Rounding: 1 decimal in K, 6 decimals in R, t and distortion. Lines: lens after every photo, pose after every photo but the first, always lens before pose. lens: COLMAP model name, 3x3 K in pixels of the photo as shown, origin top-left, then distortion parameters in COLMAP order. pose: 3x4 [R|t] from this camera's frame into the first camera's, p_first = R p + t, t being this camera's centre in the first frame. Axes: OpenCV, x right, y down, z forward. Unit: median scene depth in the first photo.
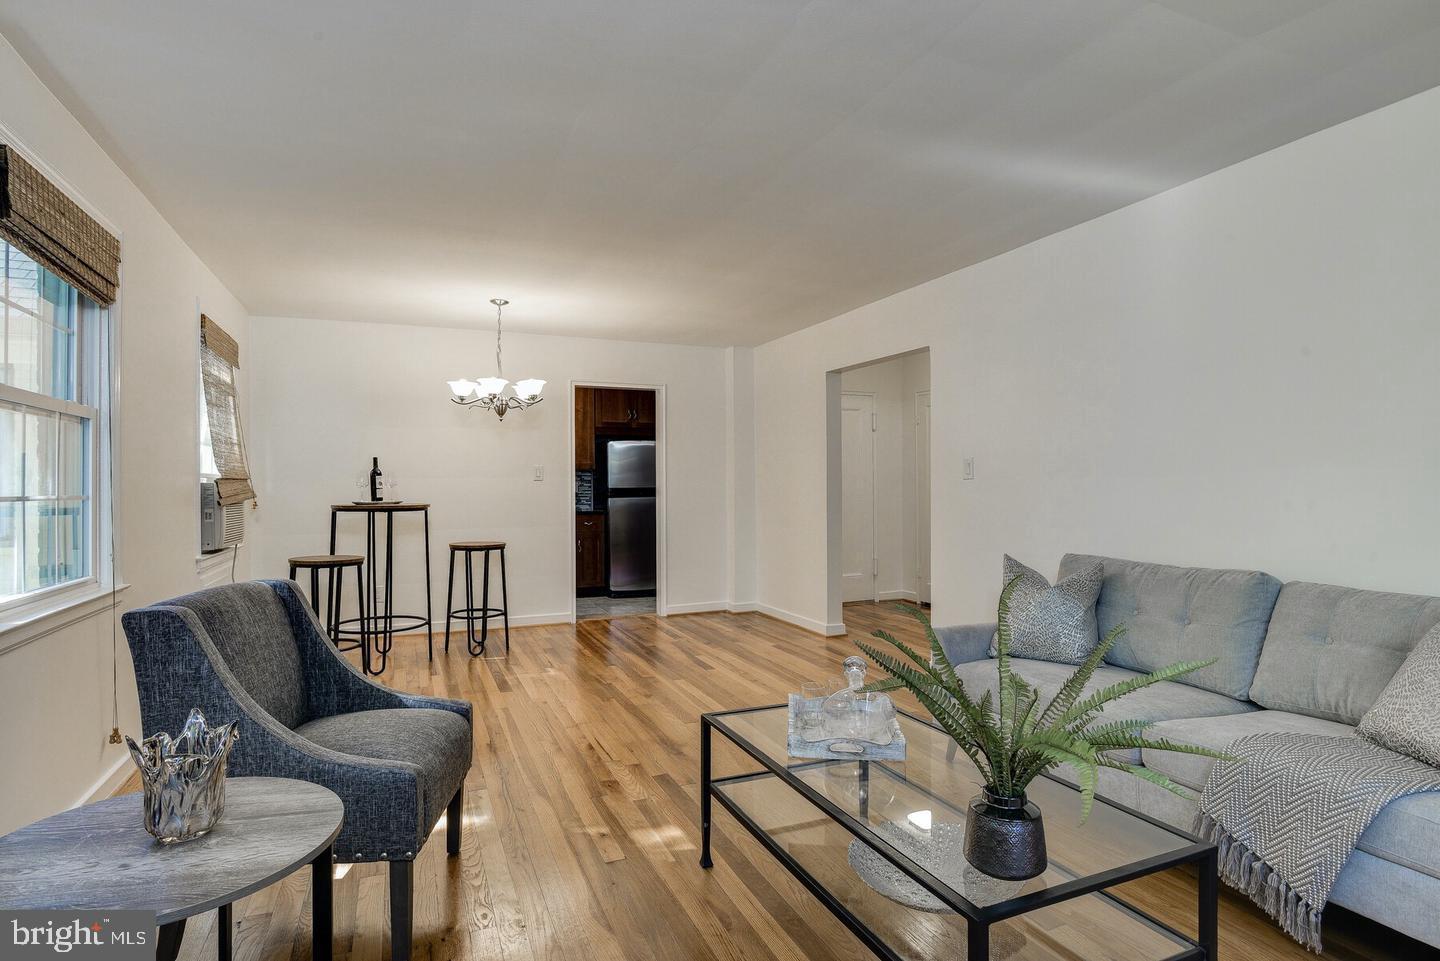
lens RADIAL K [[746.1, 0, 721.3], [0, 746.1, 483.8], [0, 0, 1]] dist [-0.018694, 0.000427]
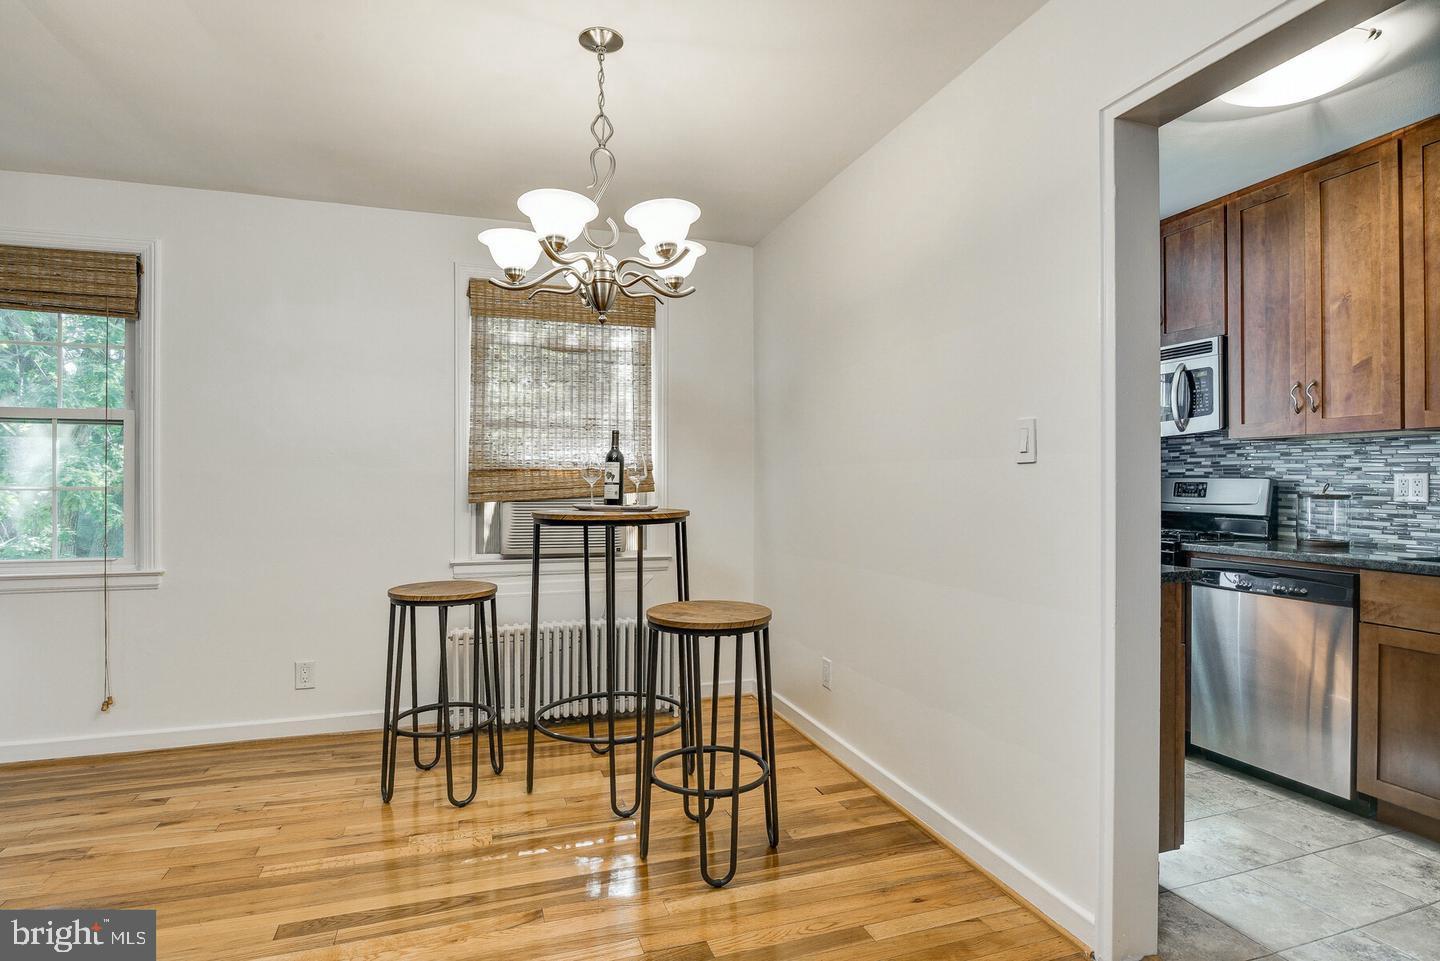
lens RADIAL K [[746.1, 0, 721.3], [0, 746.1, 483.8], [0, 0, 1]] dist [-0.018694, 0.000427]
pose [[-0.077186, 0.013740, -0.996922, 0.117325], [0.004365, 0.999900, 0.013443, -0.000433], [0.997007, -0.003314, -0.077238, 1.119189]]
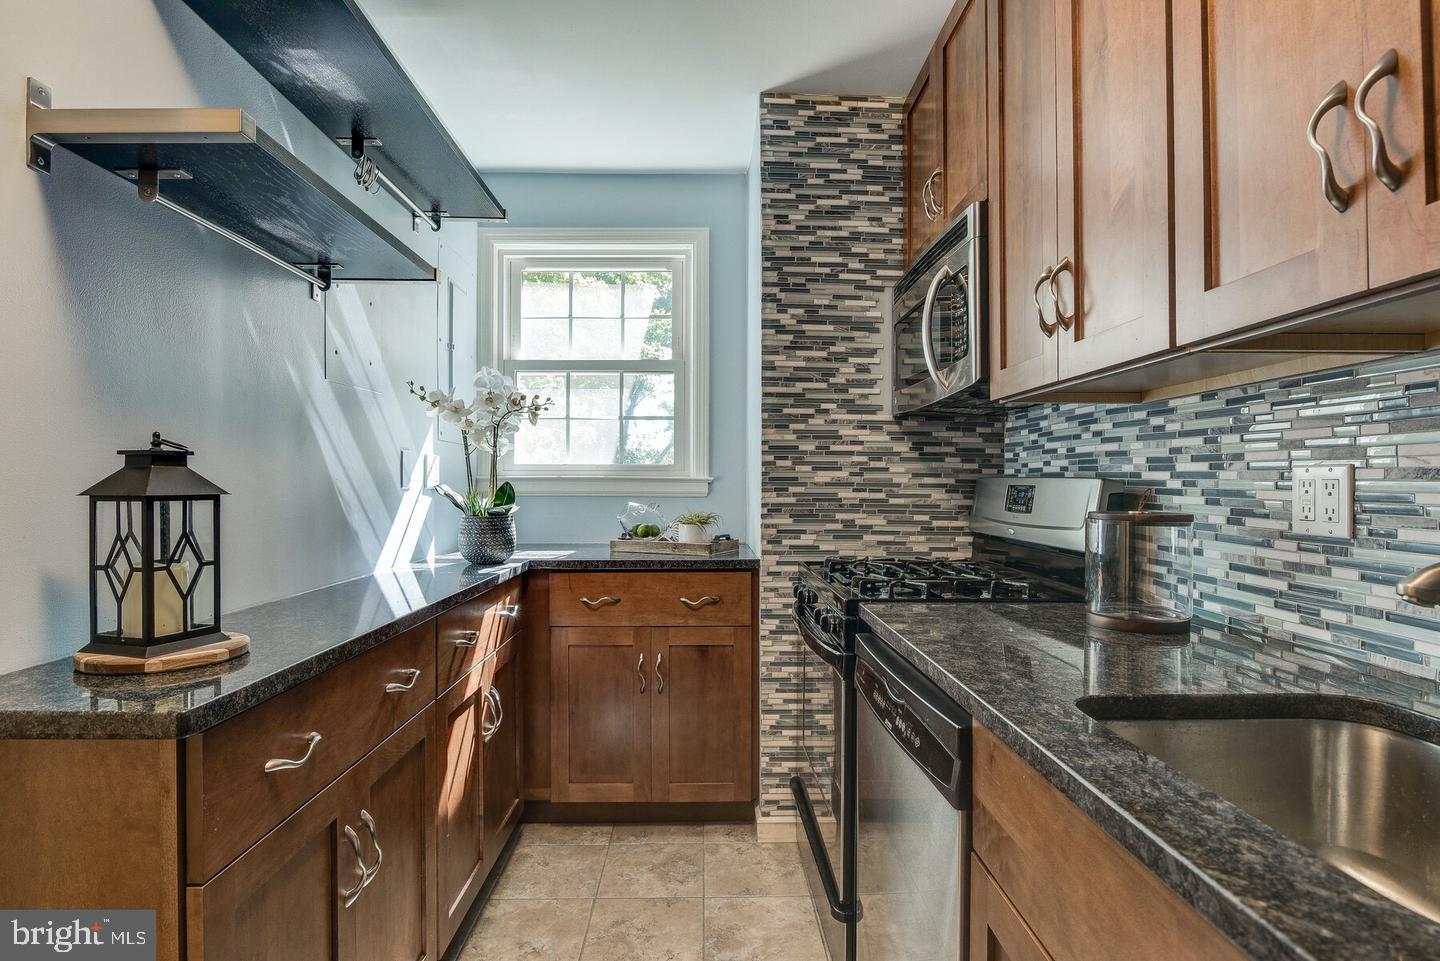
lens RADIAL K [[746.1, 0, 721.3], [0, 746.1, 483.8], [0, 0, 1]] dist [-0.018694, 0.000427]
pose [[-0.365716, 0.011070, -0.930661, -0.211339], [0.005015, 0.999938, 0.009923, 0.004149], [0.930713, -0.001038, -0.365748, 1.524984]]
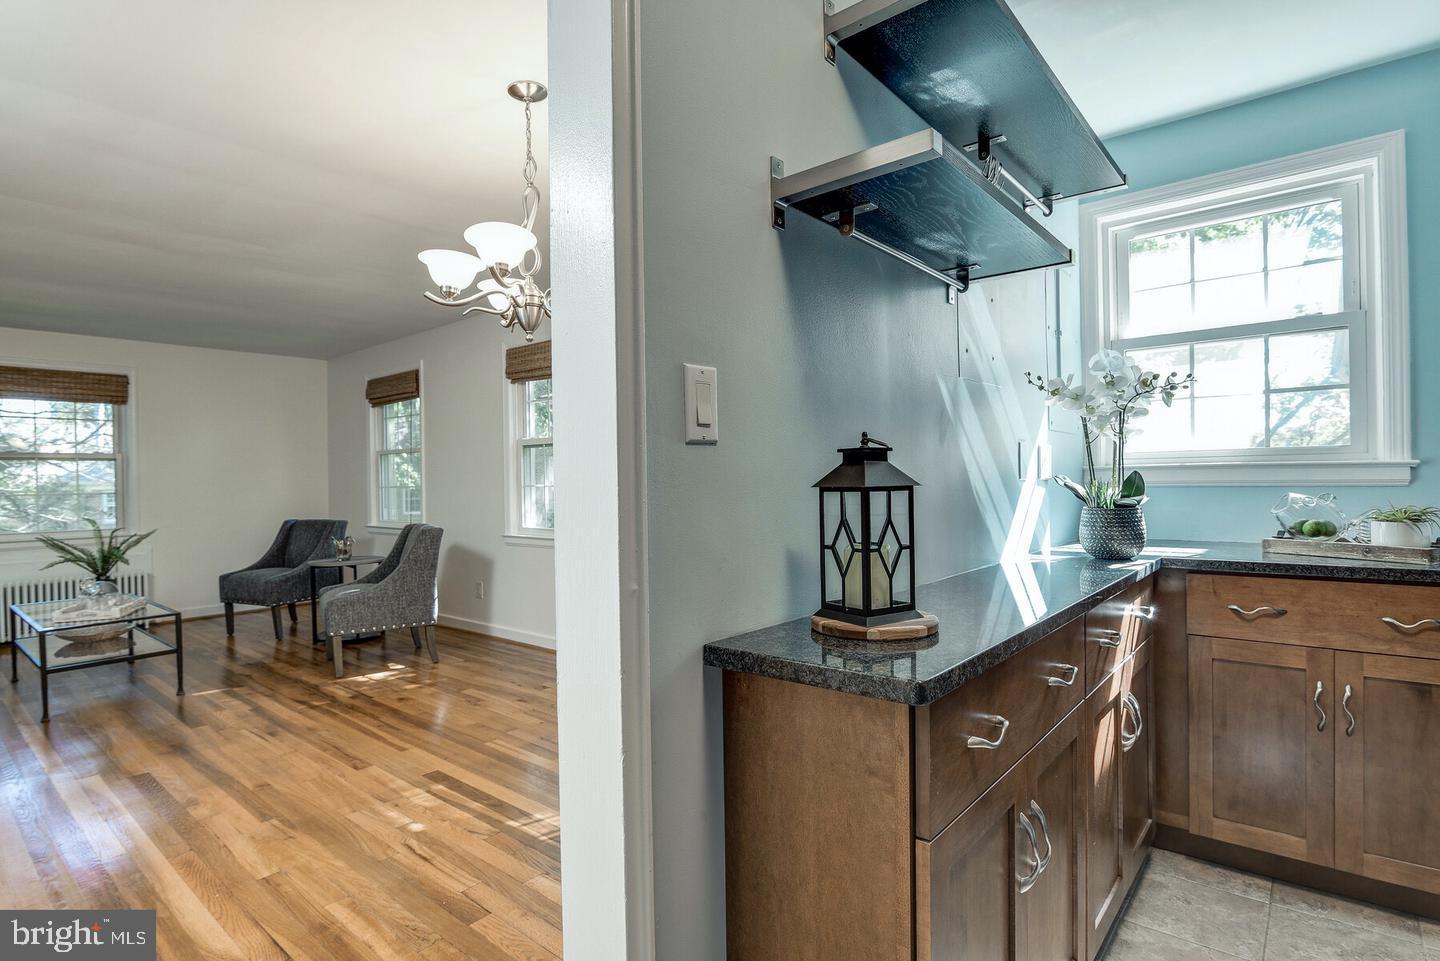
lens RADIAL K [[726.3, 0, 722.2], [0, 726.3, 483.2], [0, 0, 1]] dist [-0.018999, -0.000502]
pose [[-0.890140, 0.027102, -0.454880, -0.197284], [0.026560, 0.999618, 0.007584, 0.004502], [0.454912, -0.005331, -0.890520, 1.490444]]
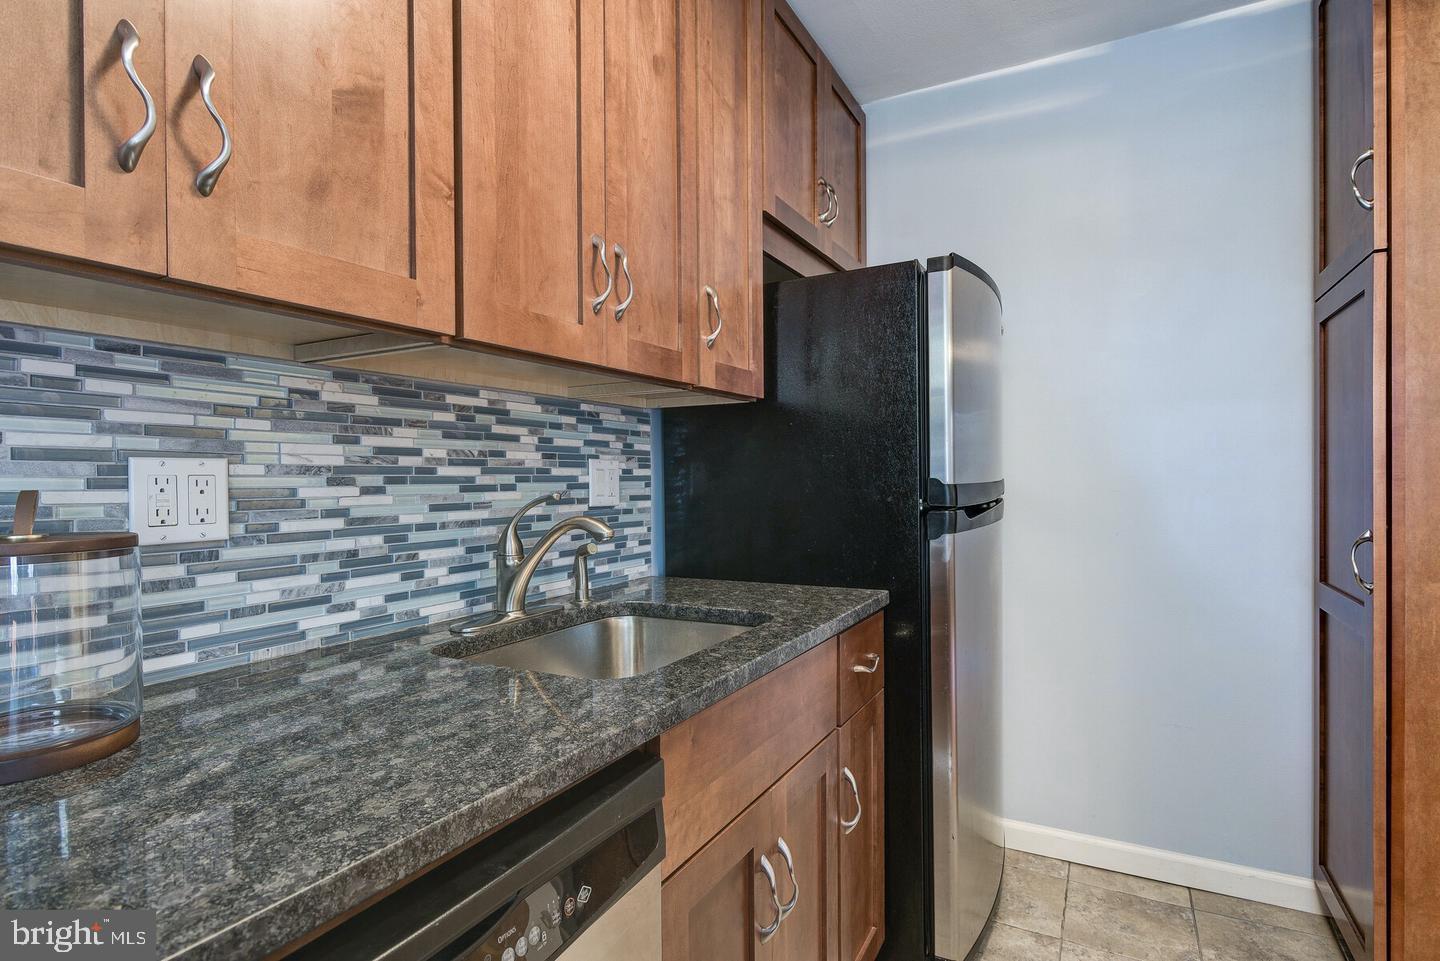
lens RADIAL K [[726.3, 0, 722.2], [0, 726.3, 483.2], [0, 0, 1]] dist [-0.018999, -0.000502]
pose [[0.777147, -0.000794, 0.629319, -0.511922], [-0.002230, 0.999989, 0.004015, 0.007112], [-0.629315, -0.004523, 0.777137, 1.373867]]
